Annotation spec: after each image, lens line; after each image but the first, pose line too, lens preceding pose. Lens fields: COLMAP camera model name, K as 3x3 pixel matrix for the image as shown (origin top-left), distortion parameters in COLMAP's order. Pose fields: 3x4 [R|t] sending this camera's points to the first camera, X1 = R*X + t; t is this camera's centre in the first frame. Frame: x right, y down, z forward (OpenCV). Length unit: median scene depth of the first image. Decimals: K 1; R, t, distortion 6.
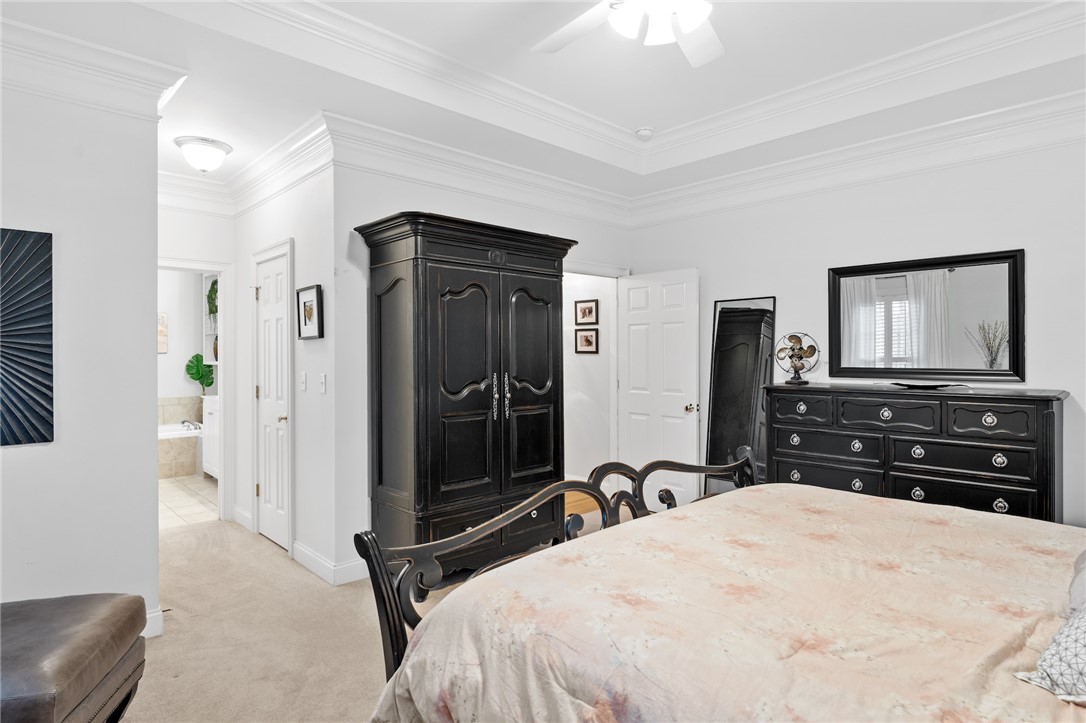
lens RADIAL K [[600.4, 0, 543.6], [0, 600.4, 356.6], [0, 0, 1]] dist [0.003908, 0.000371]
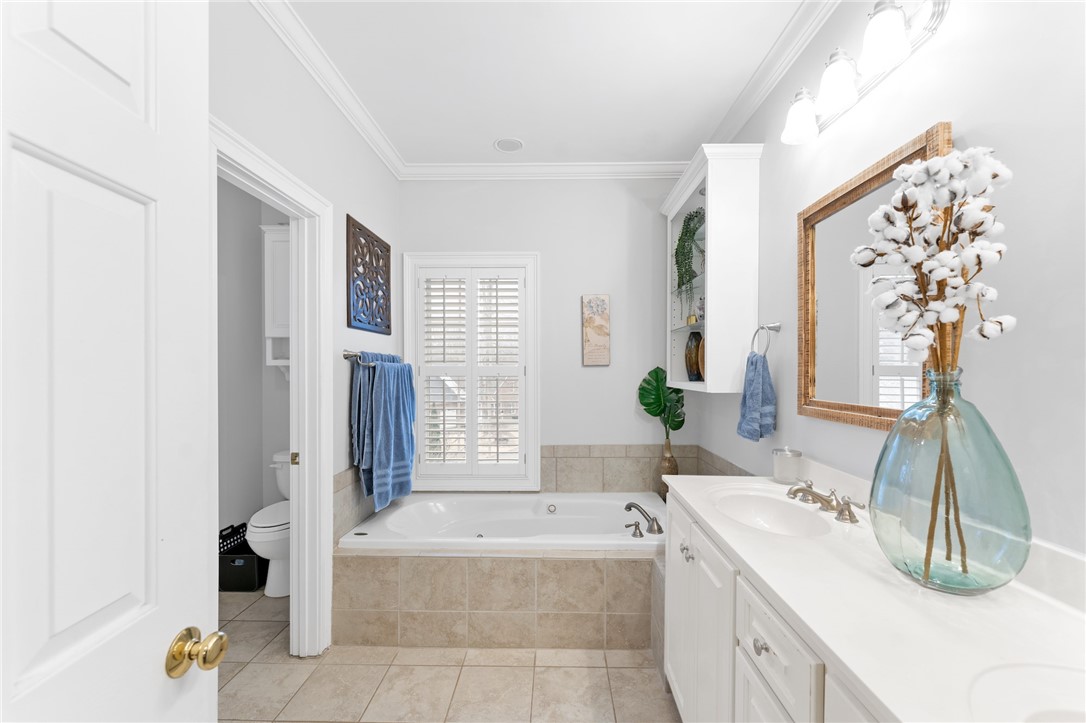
lens RADIAL K [[436.5, 0, 544.5], [0, 436.5, 361.5], [0, 0, 1]] dist [0.002678, 0.000086]
pose [[0.700894, 0.004685, -0.713250, -0.371990], [-0.006910, 0.999976, -0.000221, -0.008683], [0.713232, 0.005083, 0.700910, 0.660904]]
